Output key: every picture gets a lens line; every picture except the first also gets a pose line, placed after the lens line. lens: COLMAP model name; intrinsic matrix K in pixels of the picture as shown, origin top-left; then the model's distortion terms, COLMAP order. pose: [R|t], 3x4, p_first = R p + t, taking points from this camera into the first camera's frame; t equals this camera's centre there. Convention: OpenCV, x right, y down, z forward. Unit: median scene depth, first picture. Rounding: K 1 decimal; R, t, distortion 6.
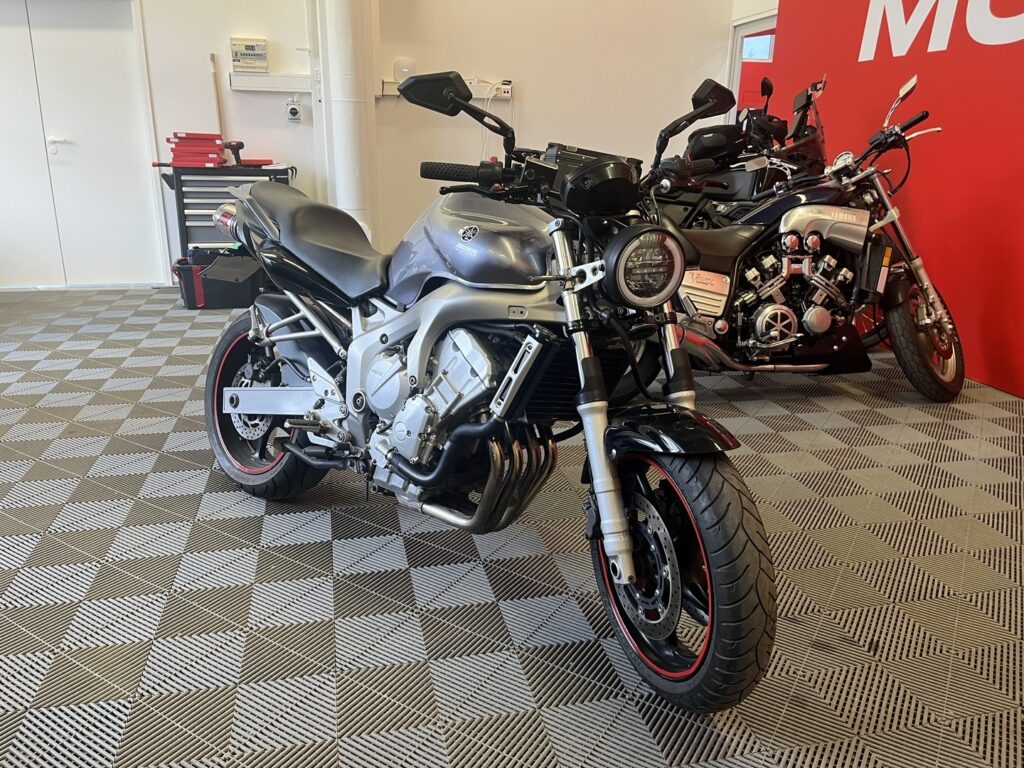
lens RADIAL K [[739.0, 0, 512.0], [0, 739.0, 384.0], [0, 0, 1]] dist [0.055034, -0.064745]
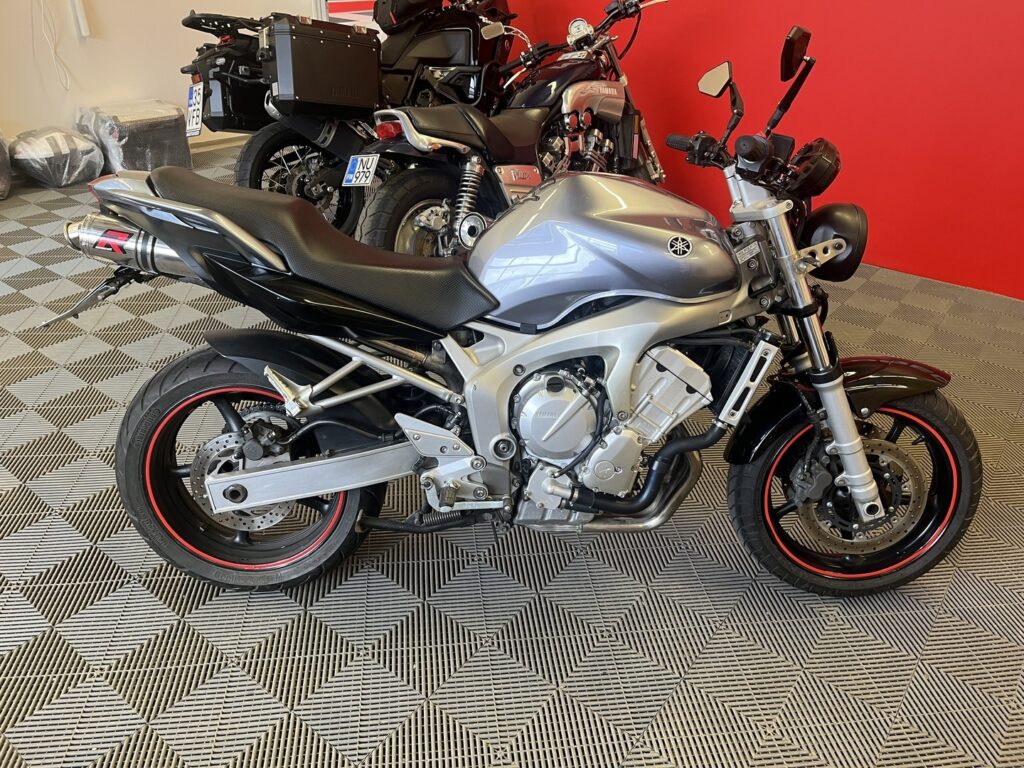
lens RADIAL K [[774.5, 0, 504.9], [0, 774.5, 380.9], [0, 0, 1]] dist [0.003844, -0.006686]
pose [[0.769610, -0.312642, 0.556737, -0.400364], [0.173722, 0.941559, 0.288597, -0.180666], [-0.614428, -0.125390, 0.778945, 0.192185]]
